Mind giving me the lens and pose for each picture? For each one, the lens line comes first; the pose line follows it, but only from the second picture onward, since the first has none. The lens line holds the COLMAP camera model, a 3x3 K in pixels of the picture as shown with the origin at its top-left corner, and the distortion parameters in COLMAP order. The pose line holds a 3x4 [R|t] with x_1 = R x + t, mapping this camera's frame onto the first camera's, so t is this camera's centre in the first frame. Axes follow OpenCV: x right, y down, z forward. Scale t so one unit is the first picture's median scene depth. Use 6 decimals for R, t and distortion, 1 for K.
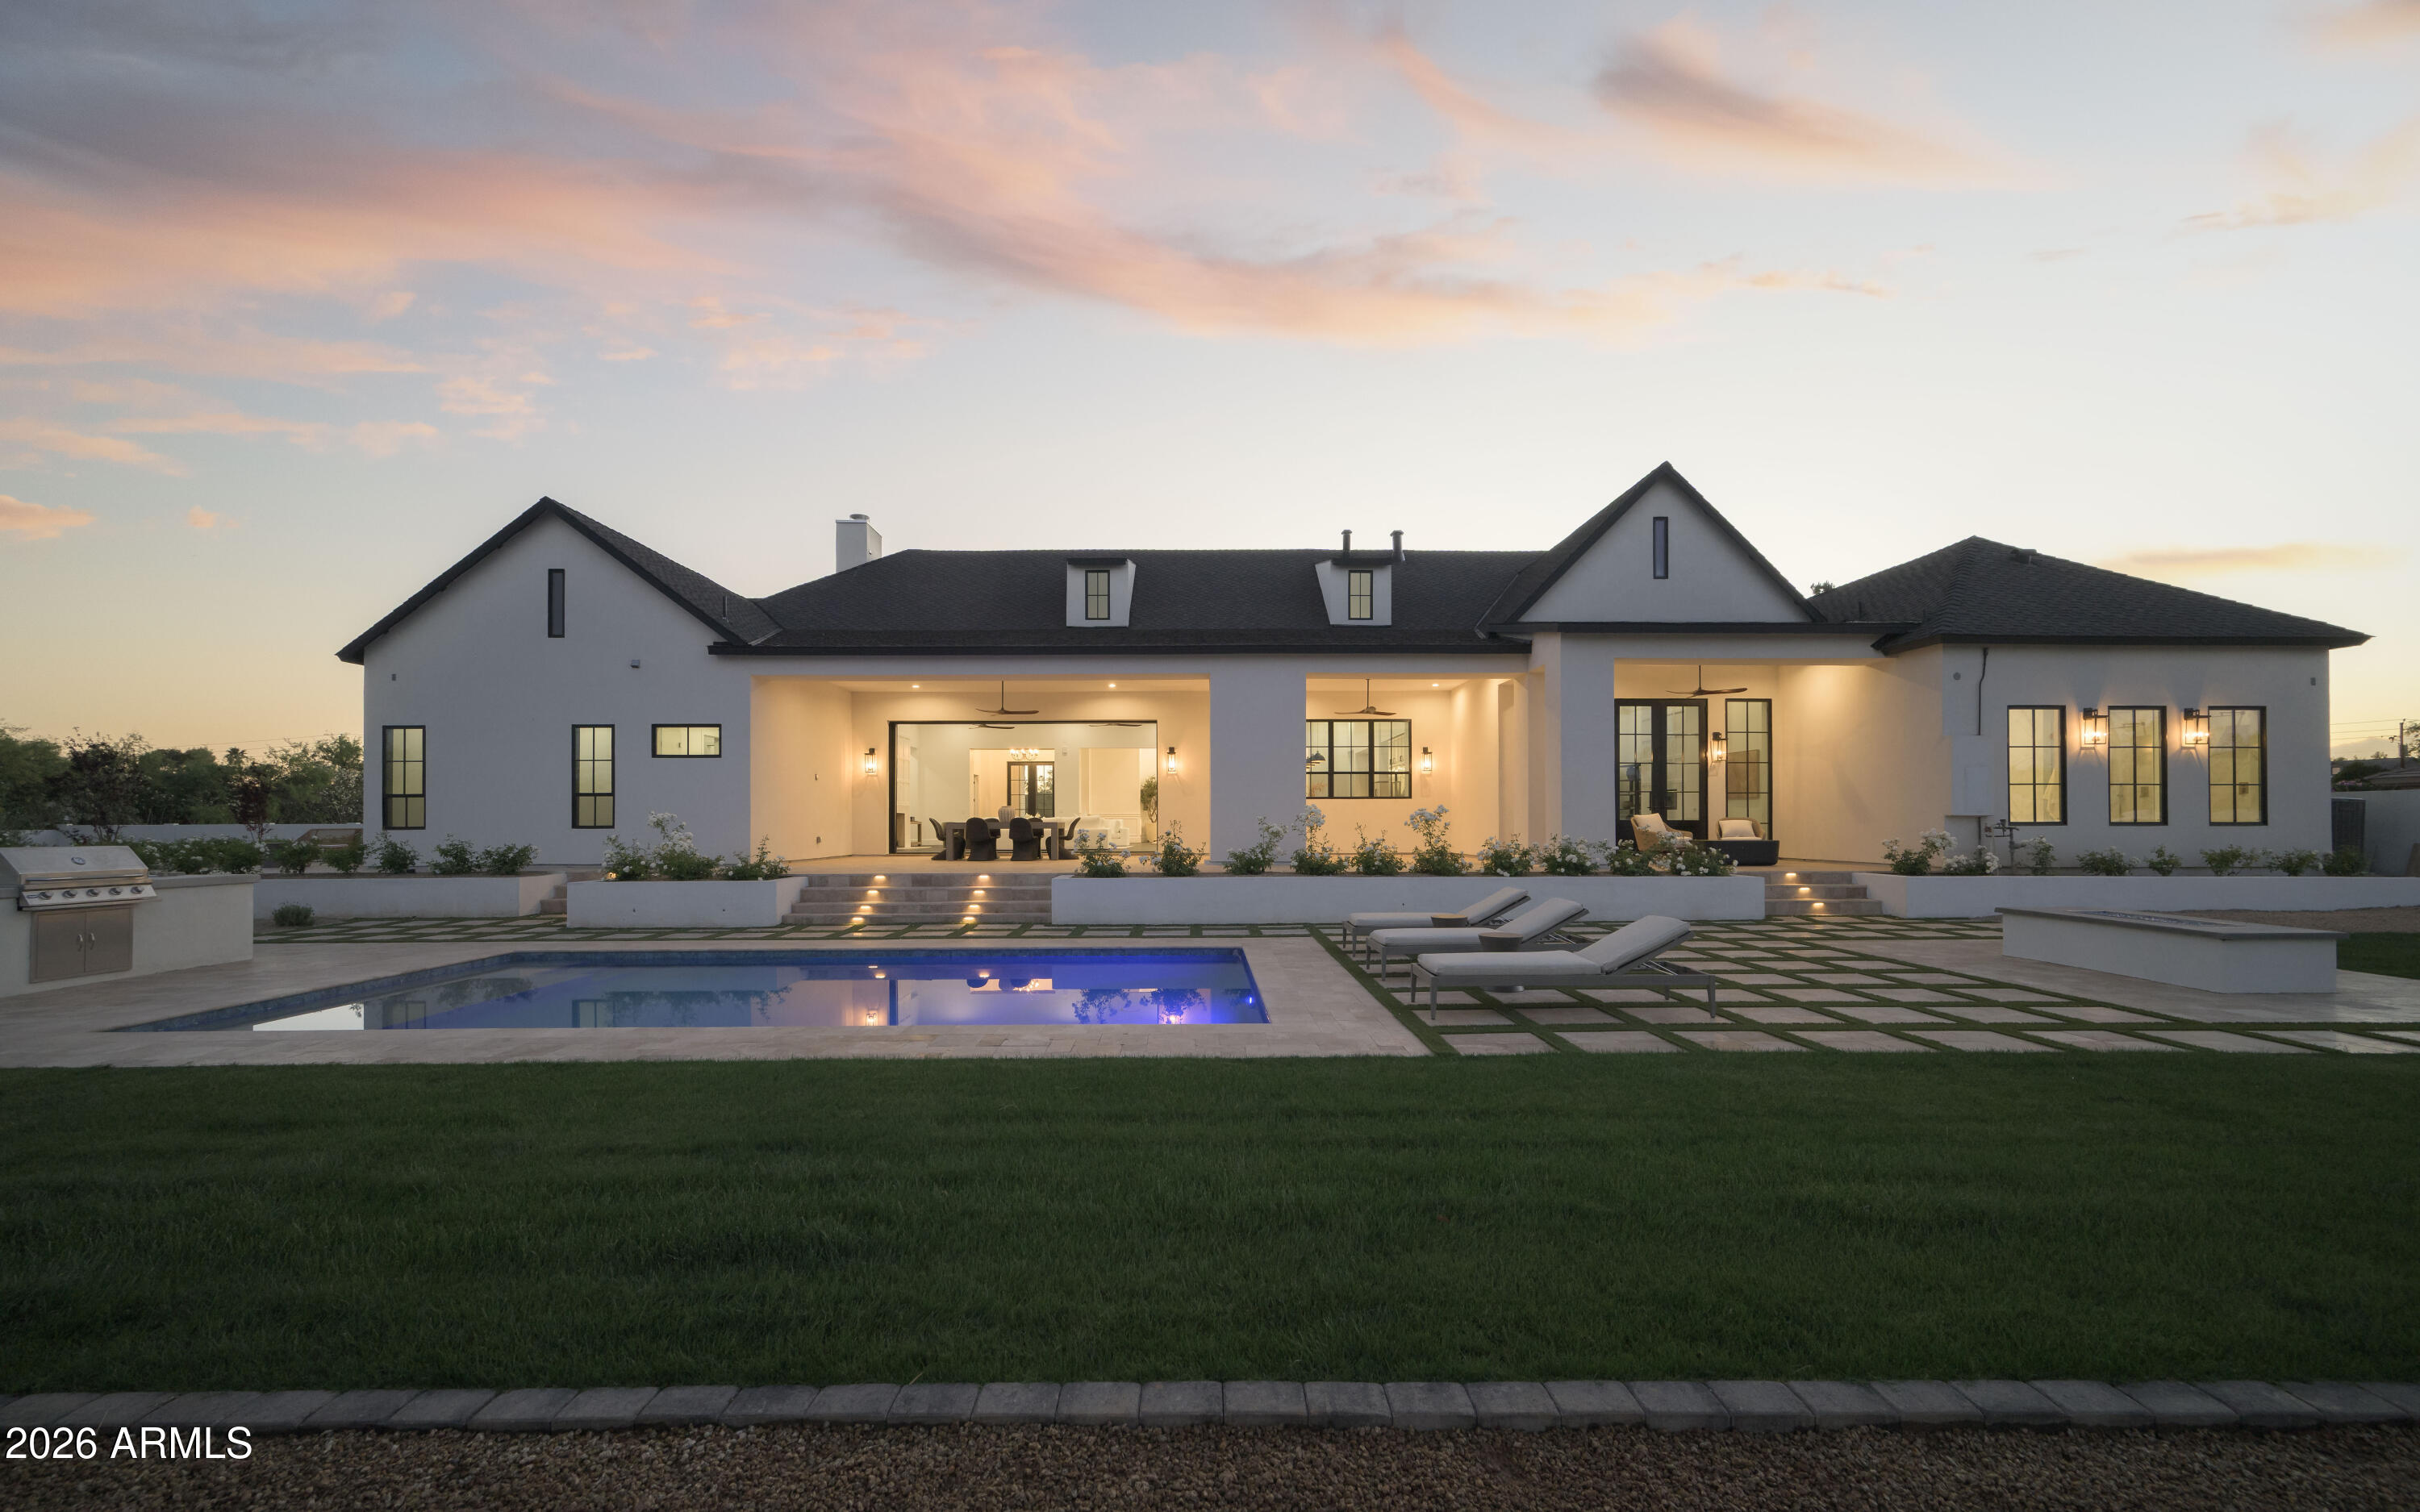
lens RADIAL K [[943.8, 0, 1190.4], [0, 943.8, 821.3], [0, 0, 1]] dist [-0.004453, -0.000332]
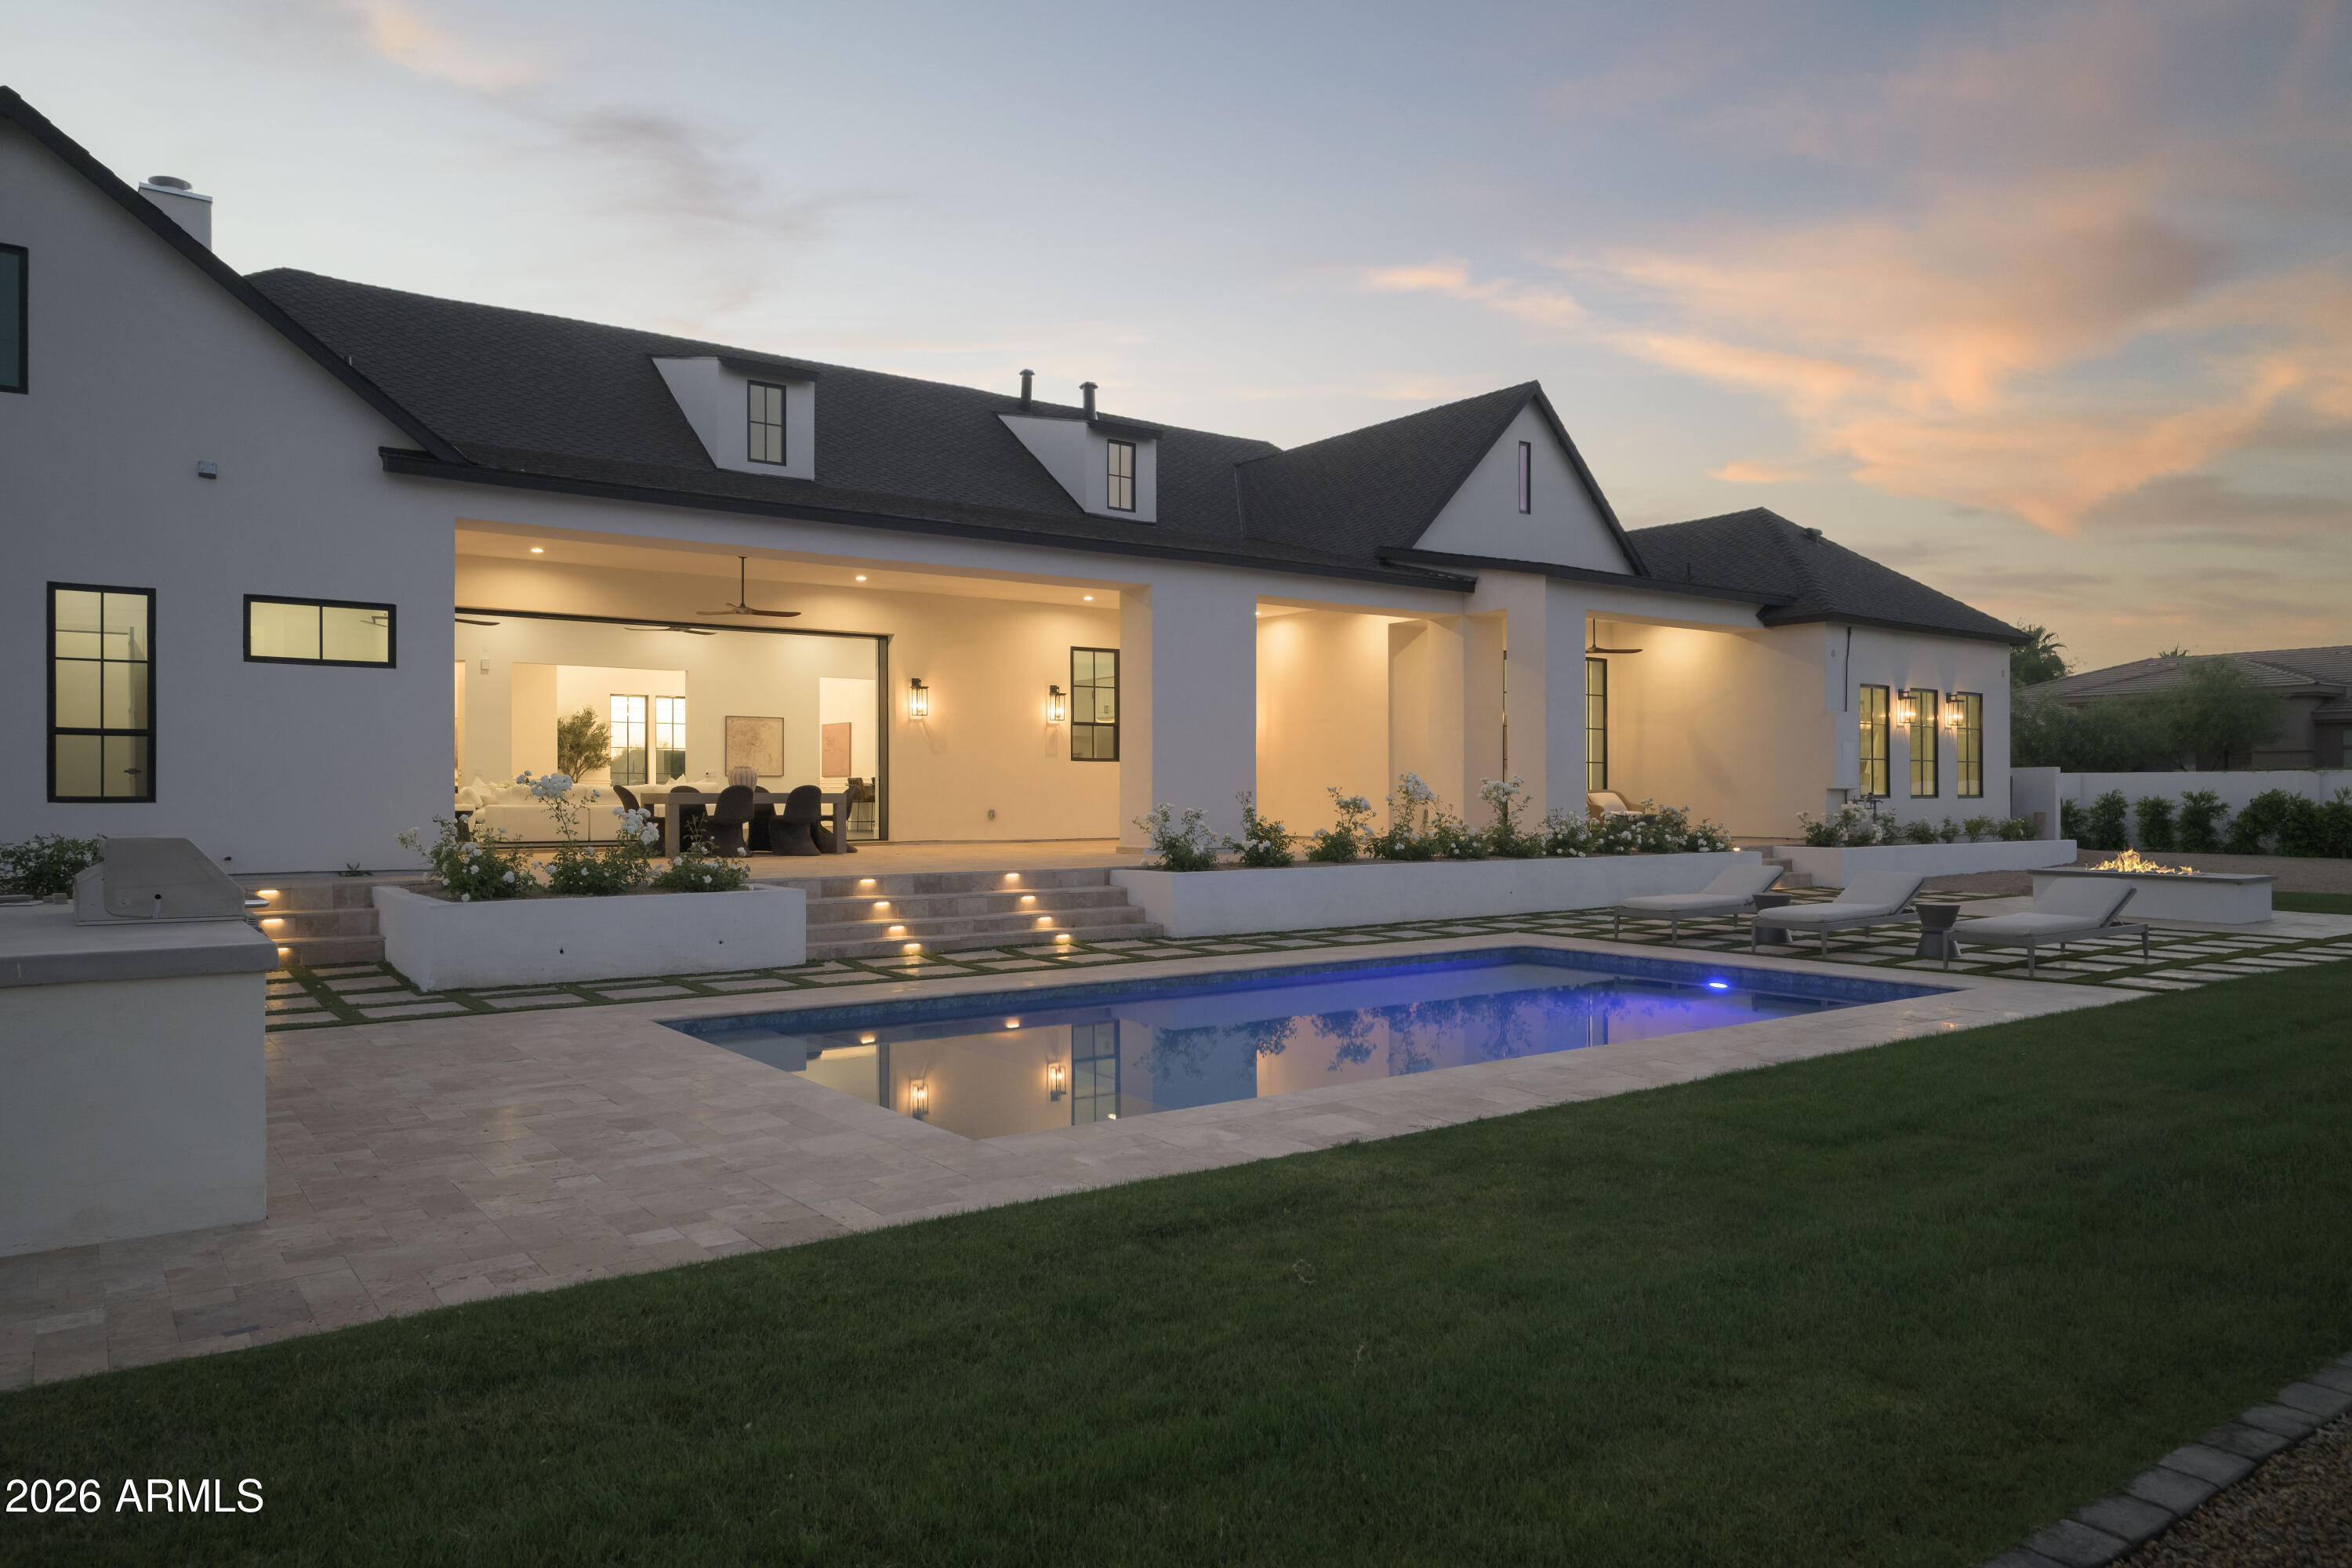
lens RADIAL K [[1534.7, 0, 1172.8], [0, 1534.7, 775.3], [0, 0, 1]] dist [0.006496, 0.002033]
pose [[0.812777, 0.009790, 0.582493, -0.602856], [-0.002085, 0.999901, -0.013896, 0.002915], [-0.582572, 0.010079, 0.812717, 0.047092]]
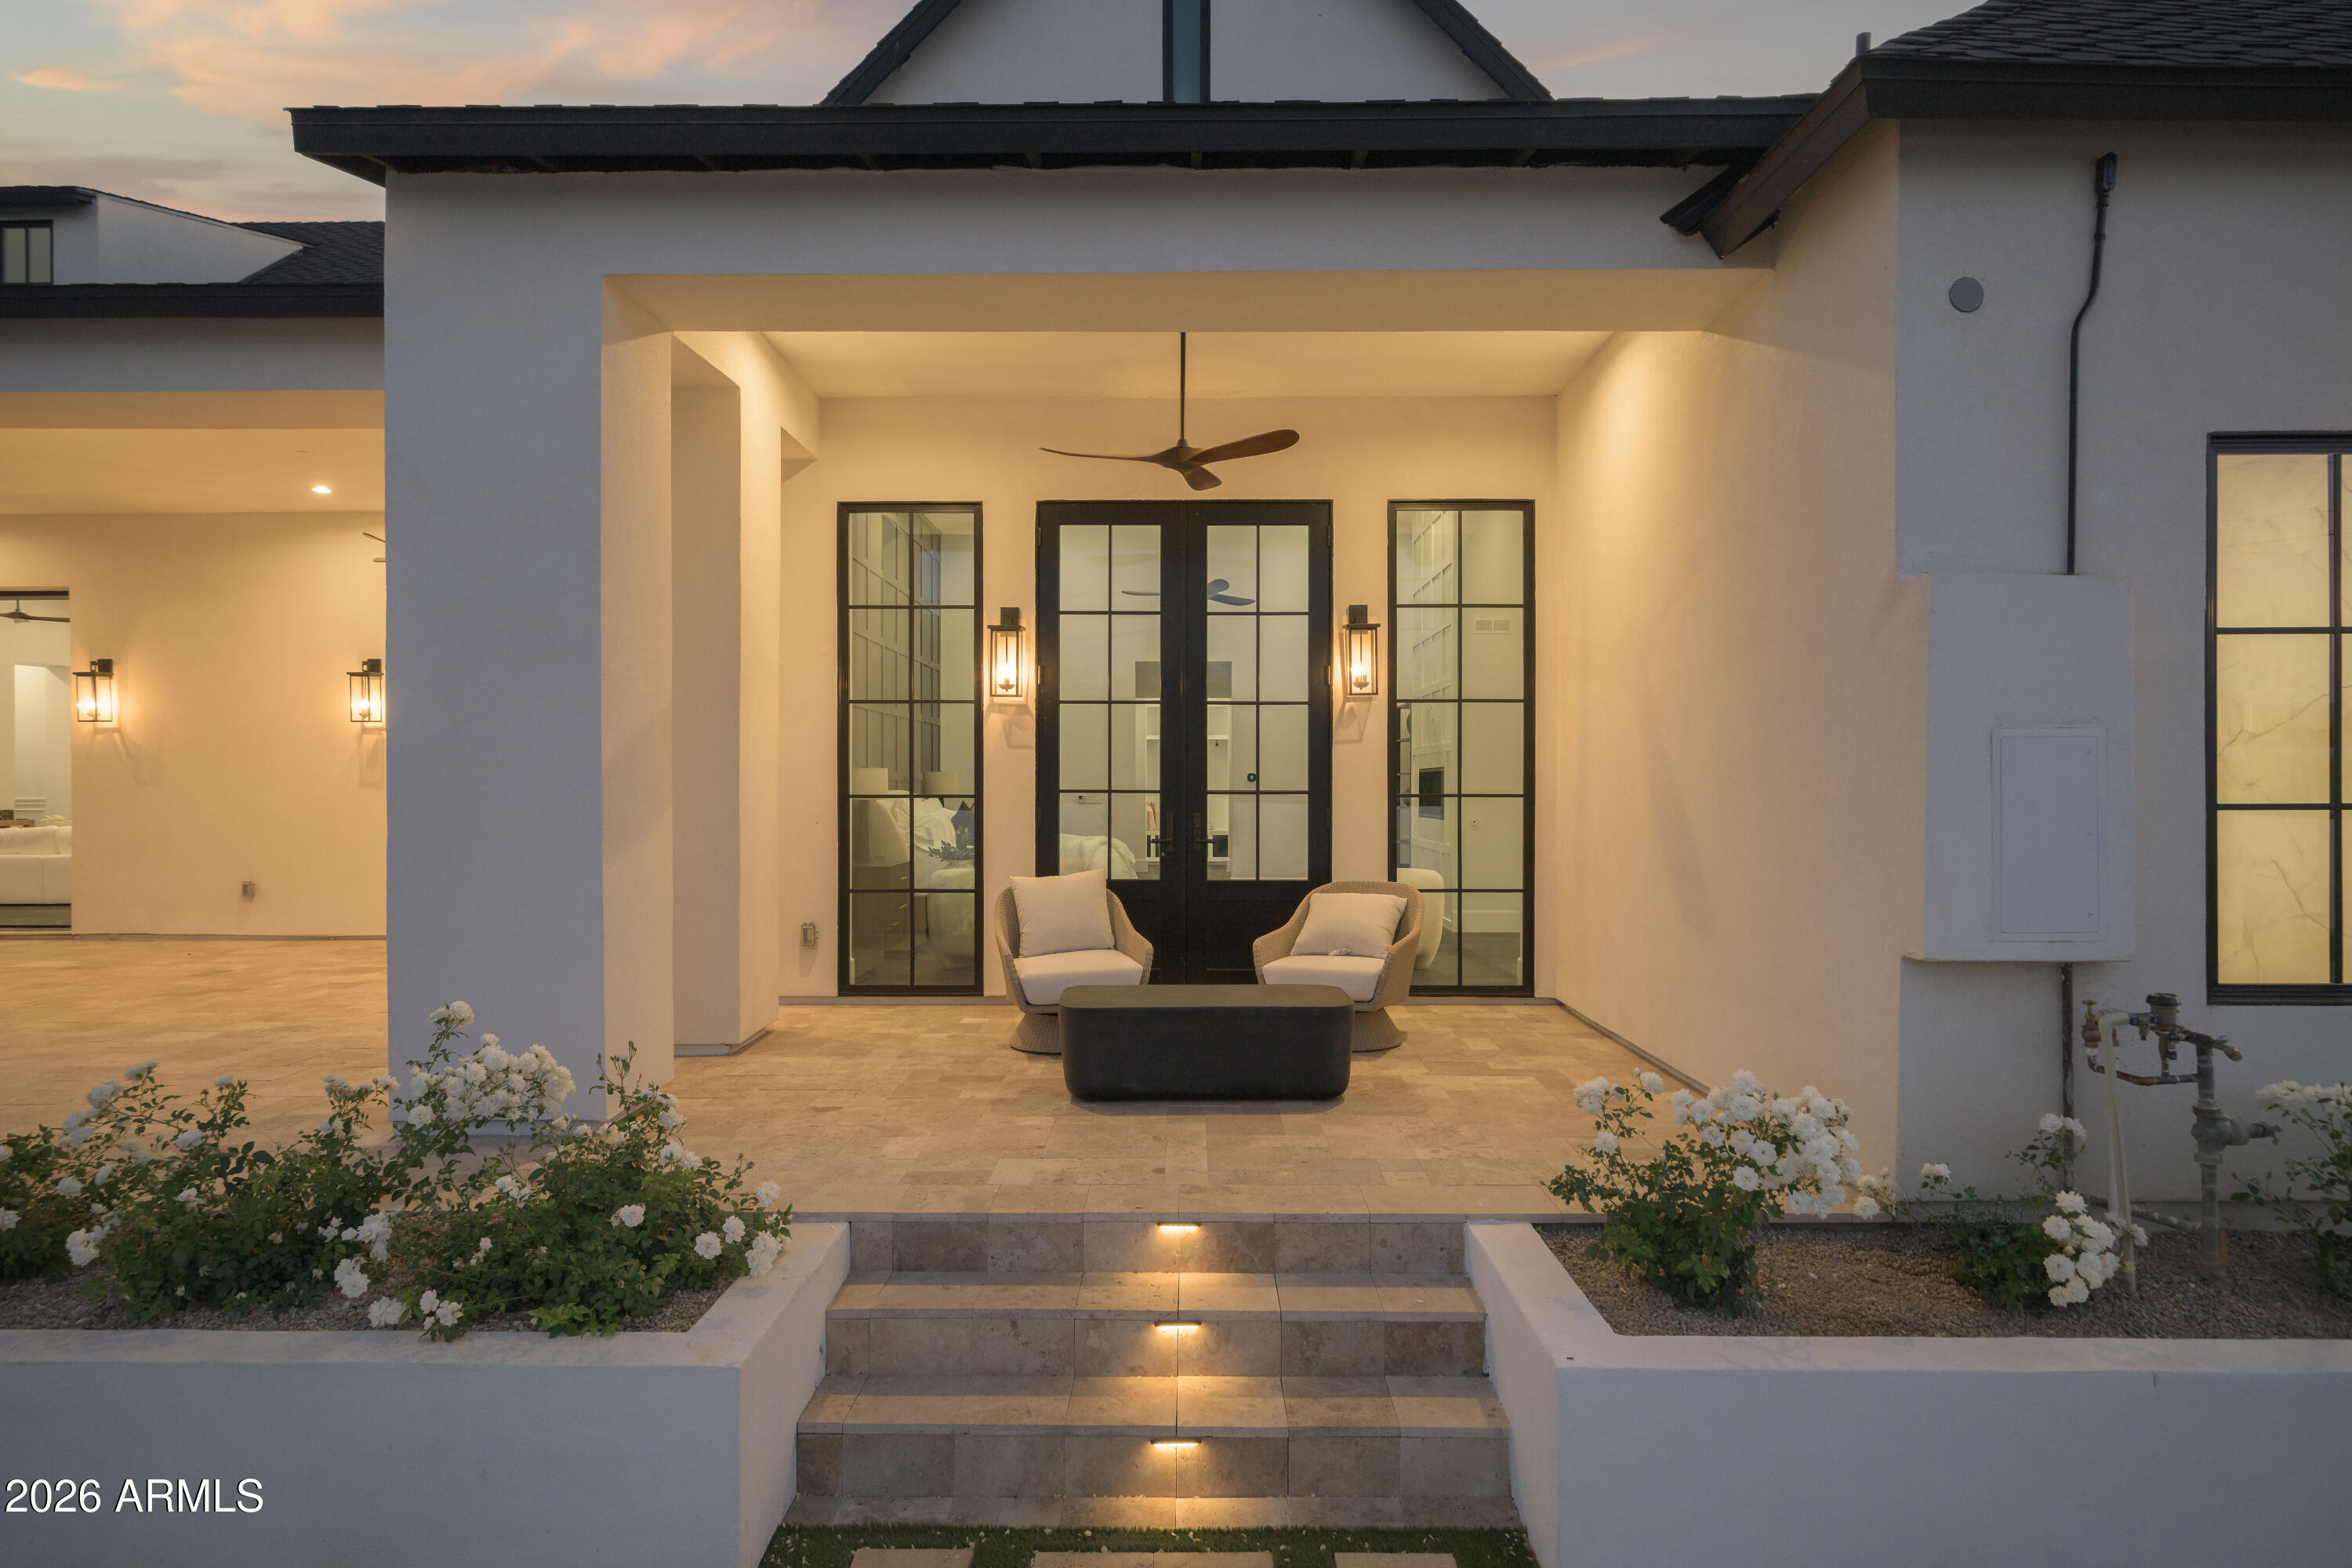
lens RADIAL K [[1333.5, 0, 1175.5], [0, 1333.5, 798.9], [0, 0, 1]] dist [-0.004343, -0.001396]
pose [[0.999952, -0.000617, -0.009773, 0.518564], [0.000797, 0.999831, 0.018349, -0.038766], [0.009760, -0.018355, 0.999784, 0.565846]]
